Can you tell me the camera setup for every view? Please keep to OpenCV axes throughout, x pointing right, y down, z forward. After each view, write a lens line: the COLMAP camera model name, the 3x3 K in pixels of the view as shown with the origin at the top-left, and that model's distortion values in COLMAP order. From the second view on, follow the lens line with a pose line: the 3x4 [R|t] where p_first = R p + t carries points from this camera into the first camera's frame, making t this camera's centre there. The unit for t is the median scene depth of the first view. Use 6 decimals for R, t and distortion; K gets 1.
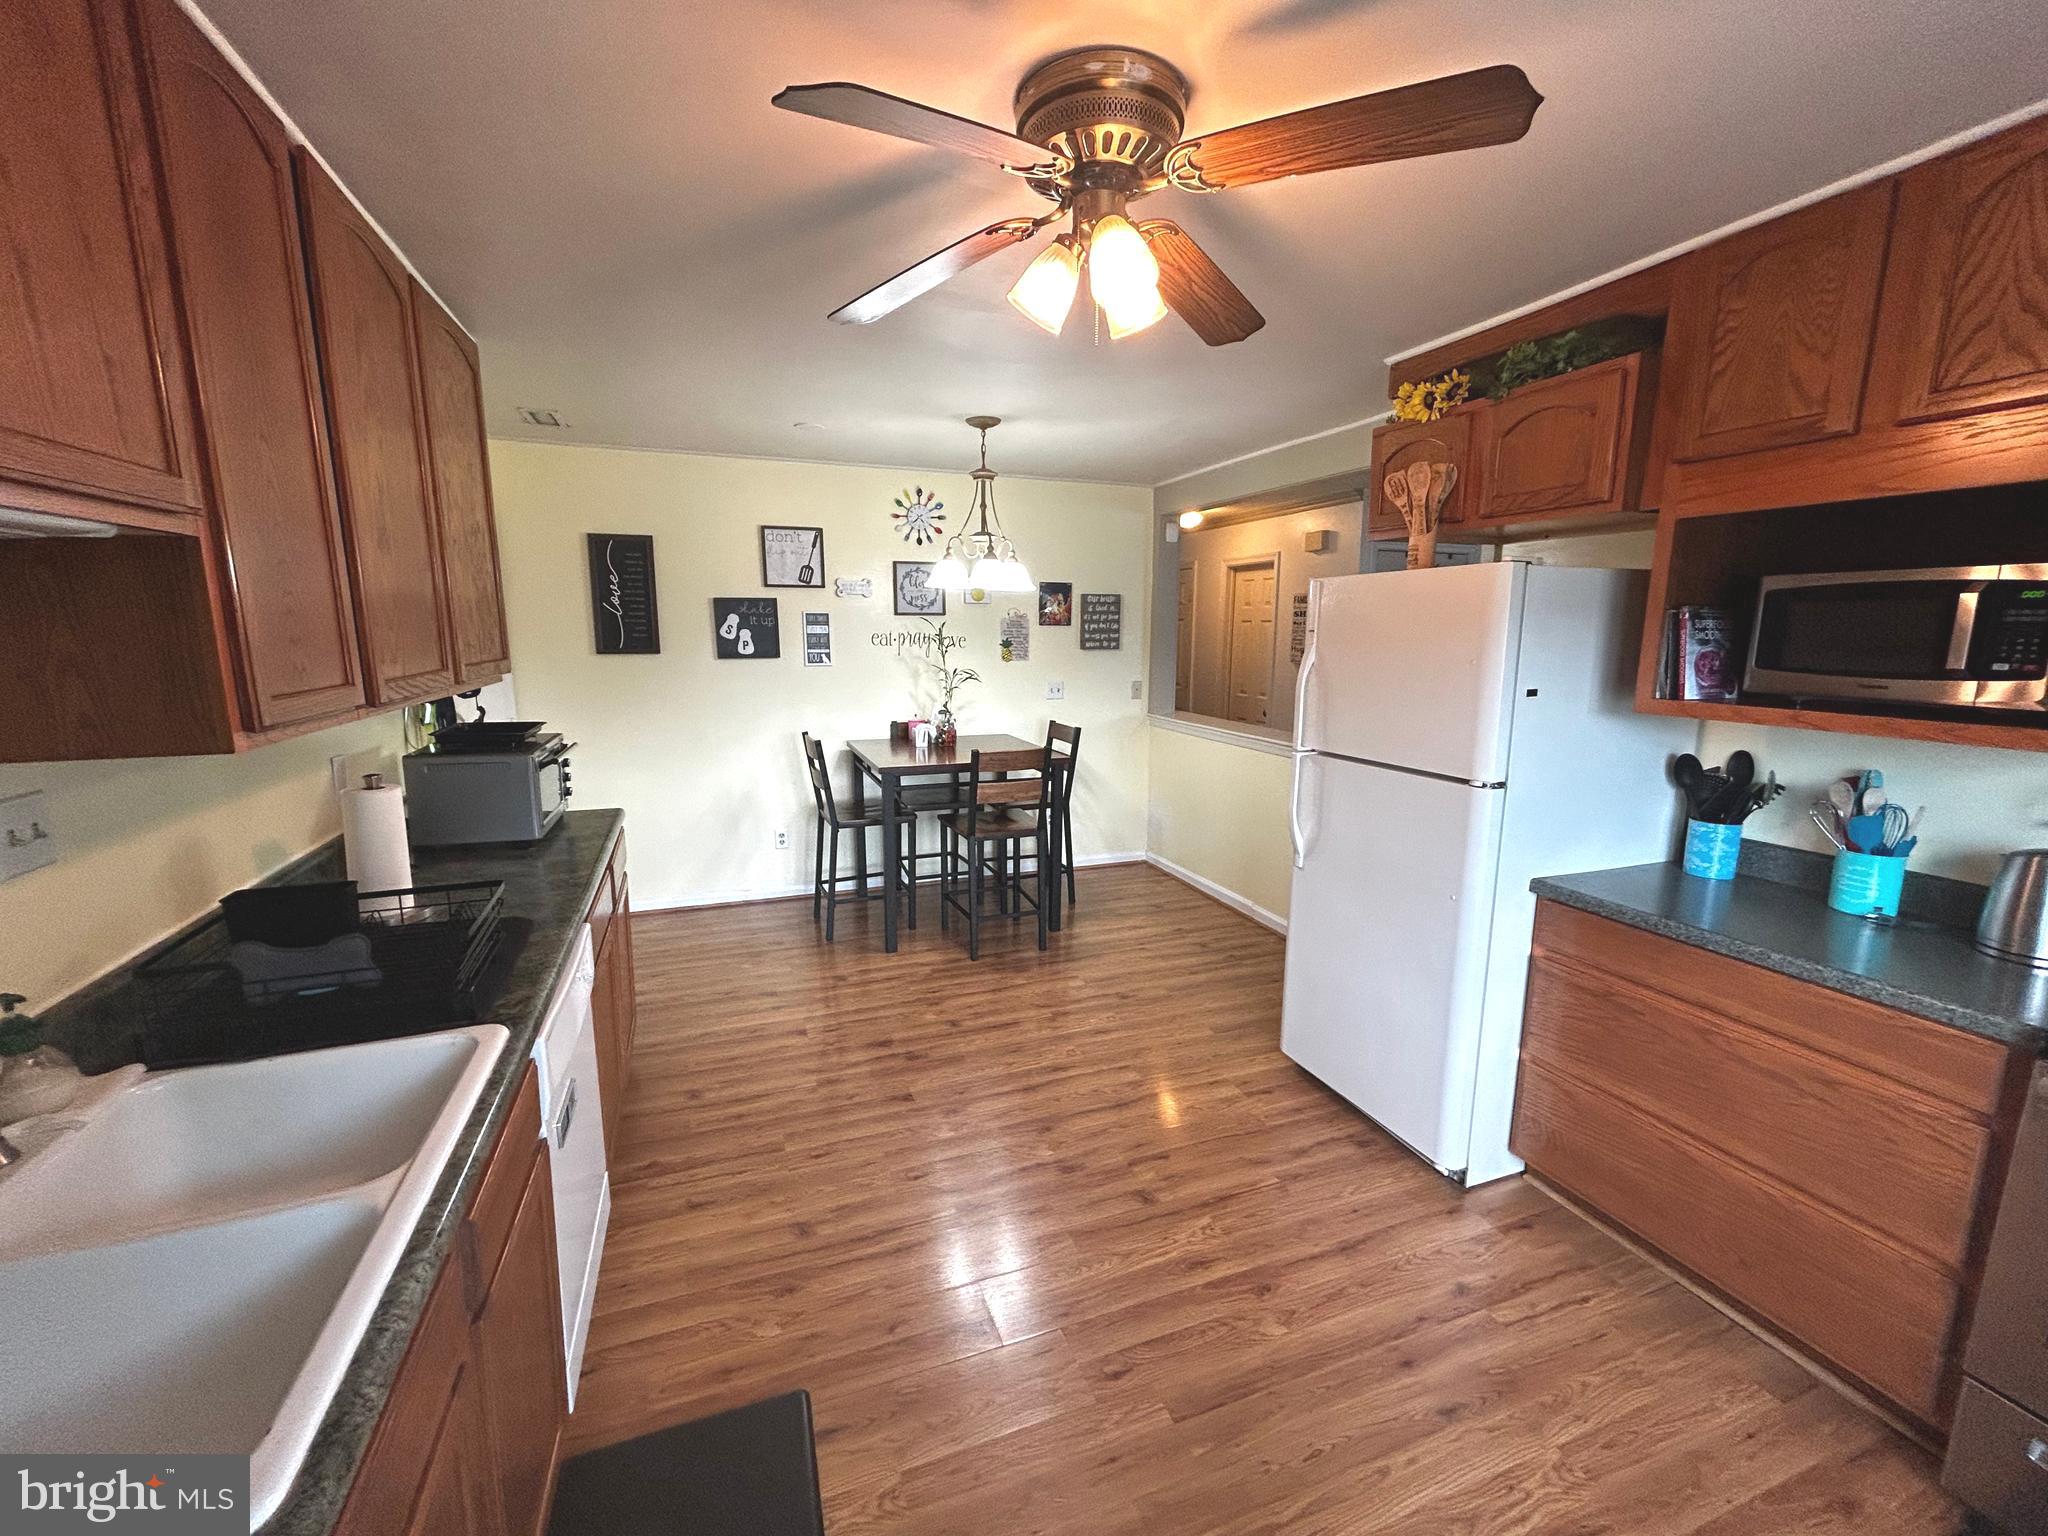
lens RADIAL K [[825.6, 0, 1023.4], [0, 825.6, 766.1], [0, 0, 1]] dist [-0.001346, 0.001644]
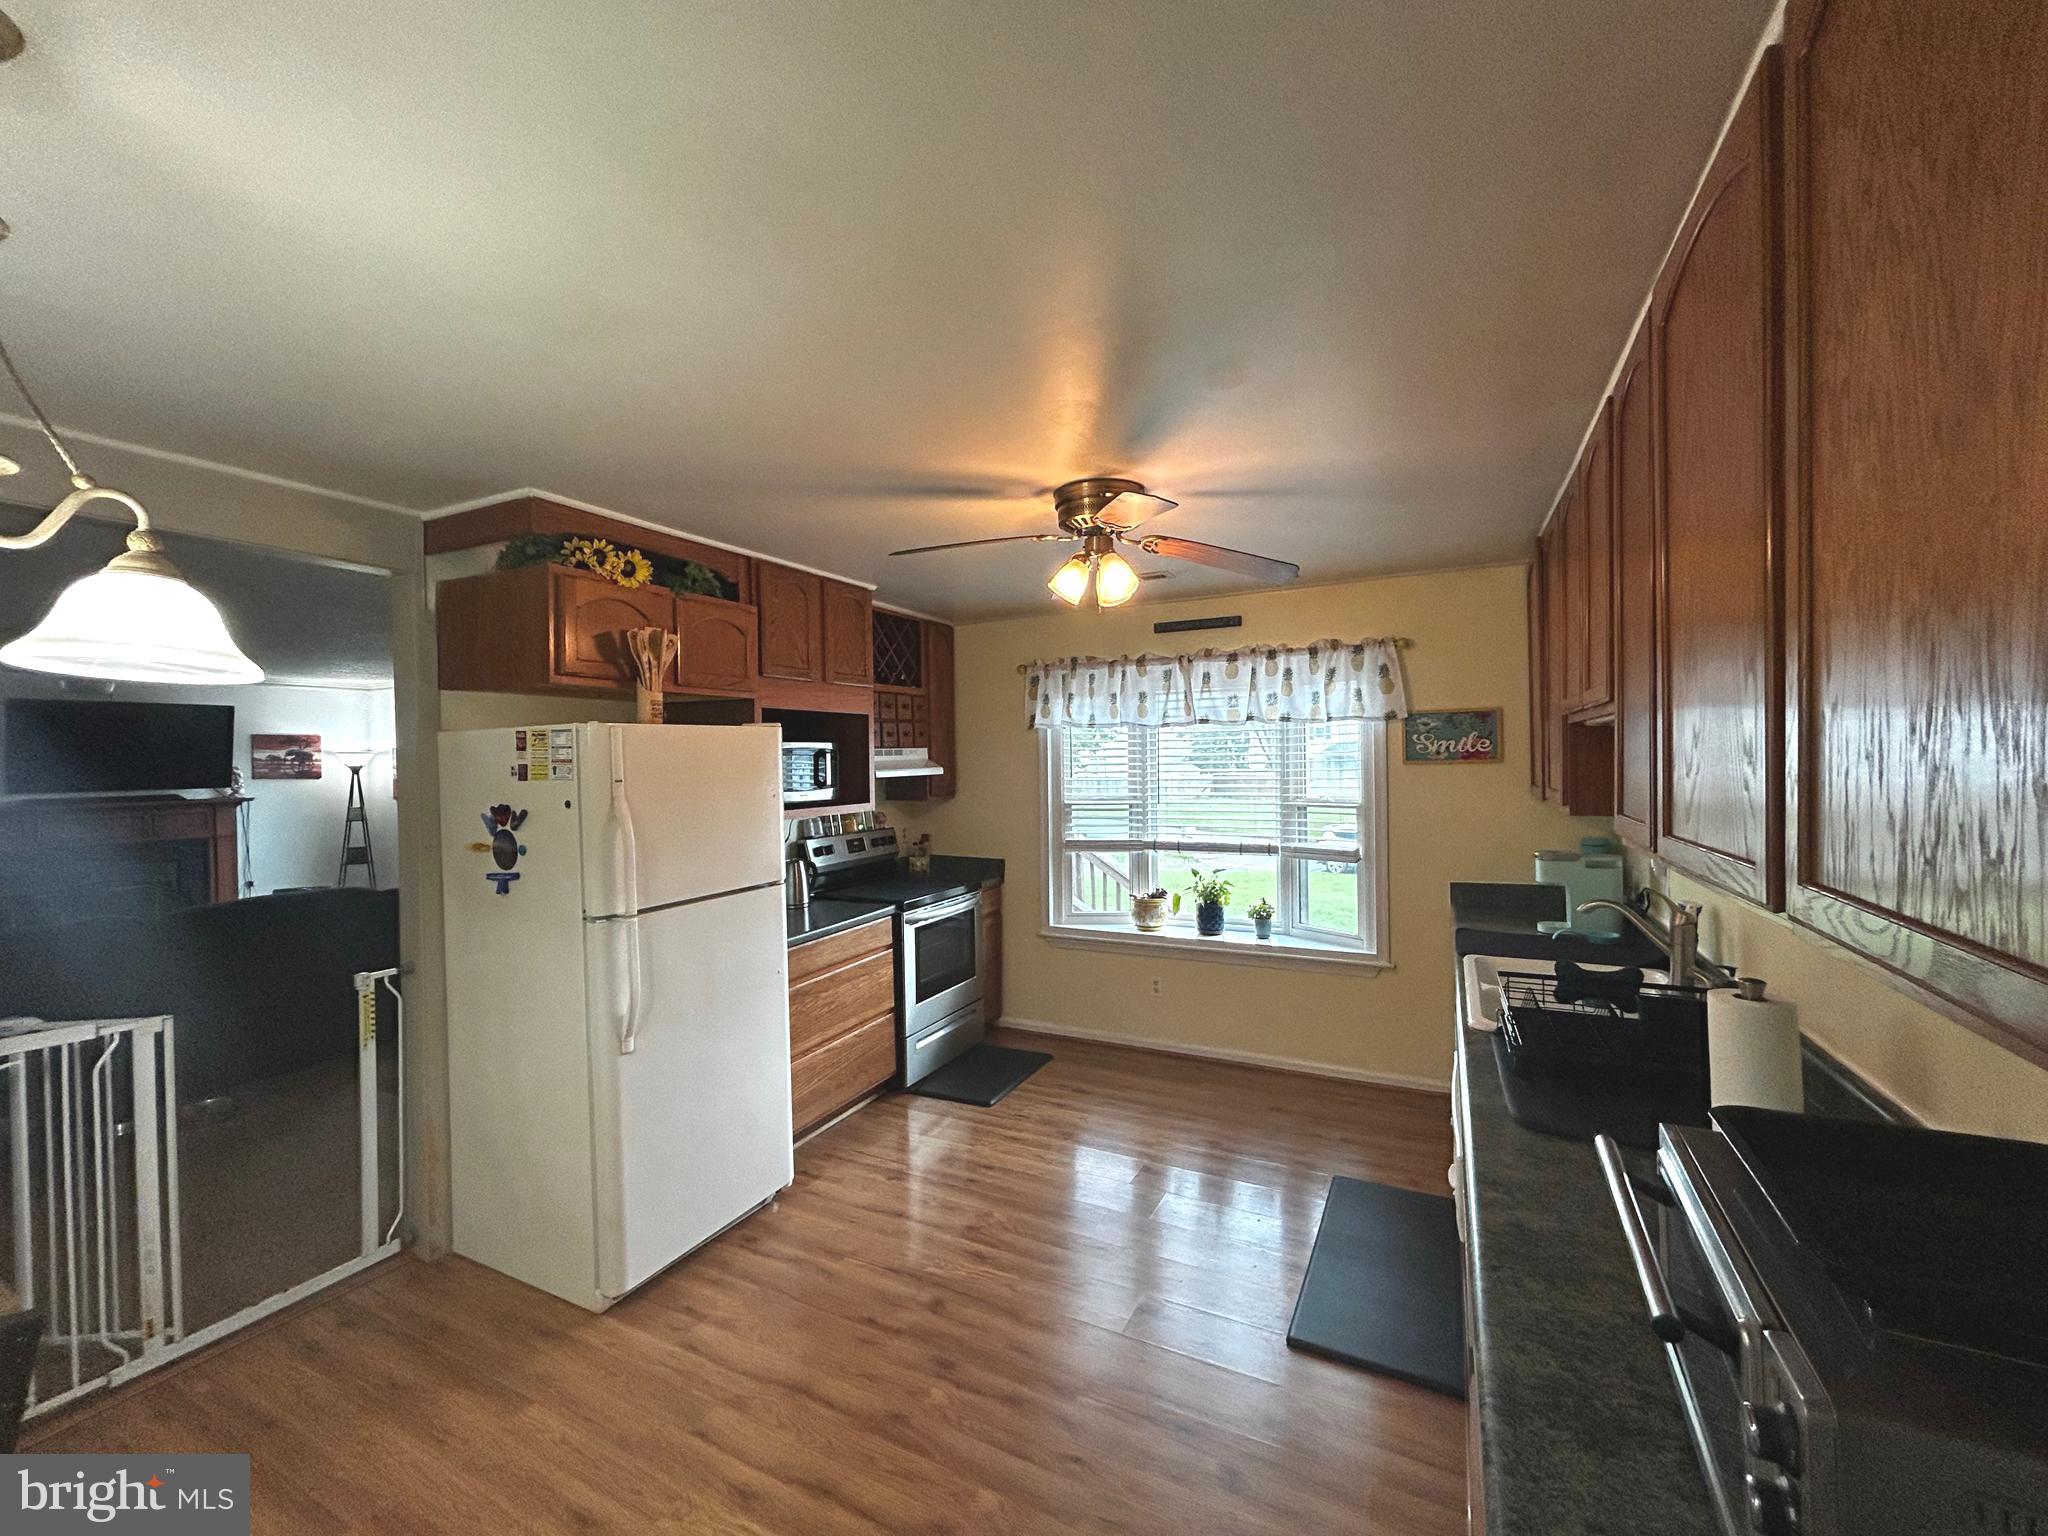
lens RADIAL K [[825.6, 0, 1024.1], [0, 825.6, 765.9], [0, 0, 1]] dist [-0.001346, 0.001644]
pose [[-0.674958, 0.000220, 0.737856, -0.625245], [0.140133, 0.981838, 0.127896, -0.241350], [-0.724427, 0.189723, -0.662730, 1.318292]]
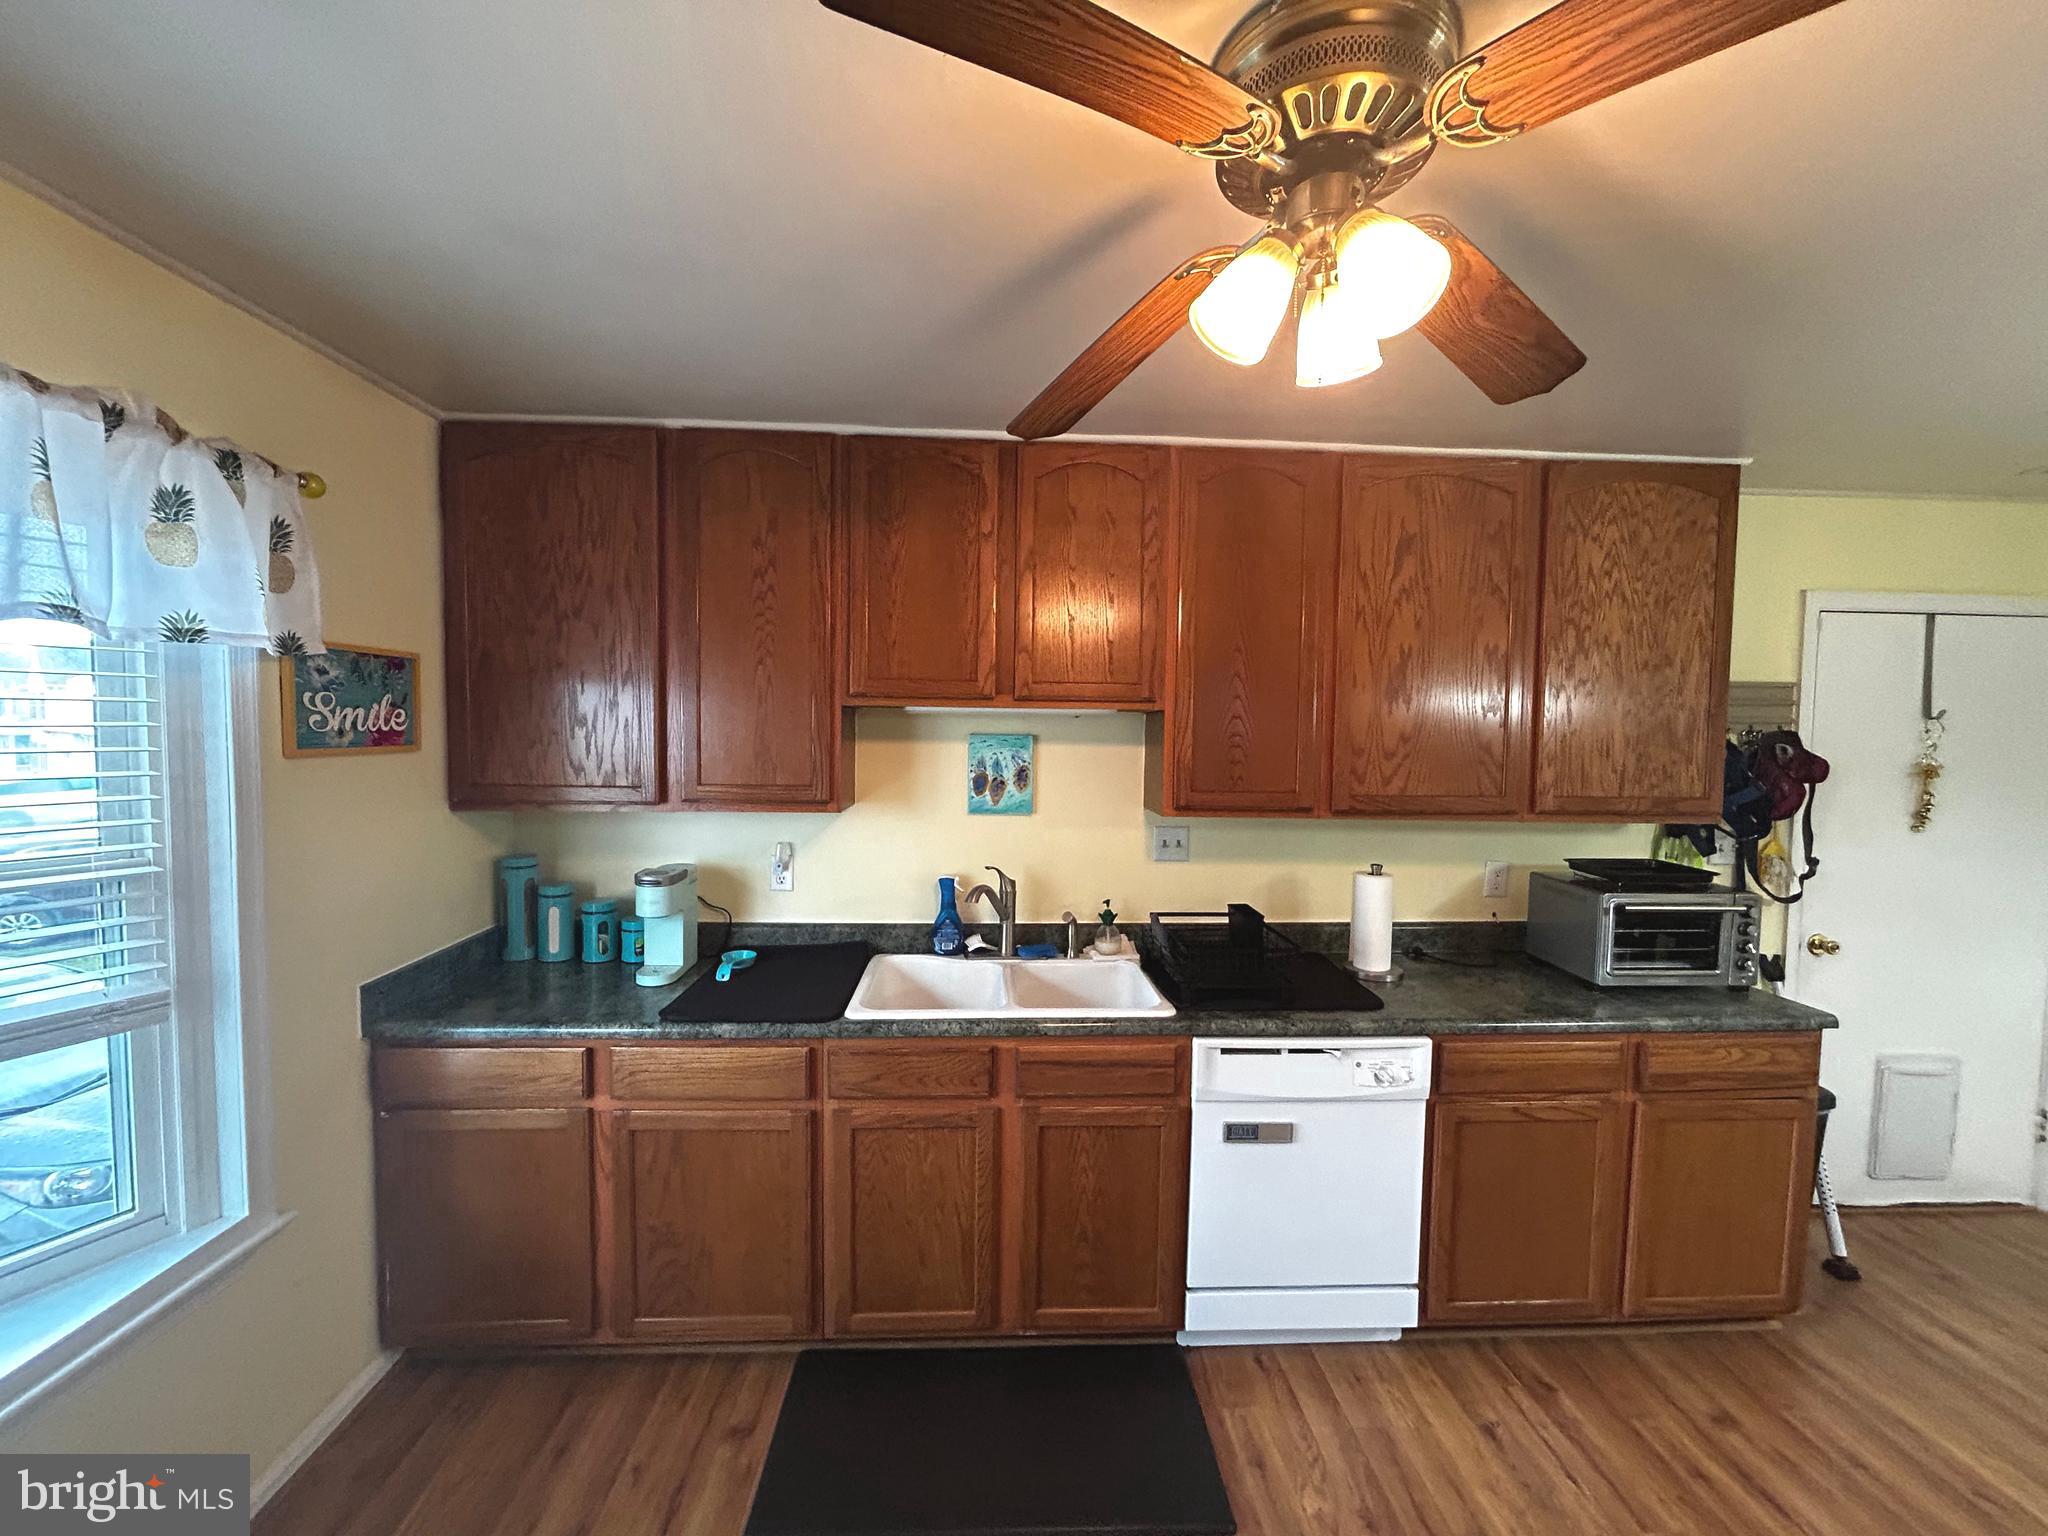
lens RADIAL K [[825.6, 0, 1023.1], [0, 825.6, 769.5], [0, 0, 1]] dist [-0.001346, 0.001644]
pose [[-0.299397, 0.036720, -0.953422, 0.470538], [-0.180624, 0.979009, 0.094425, -0.115807], [0.936876, 0.200481, -0.286479, 0.570862]]
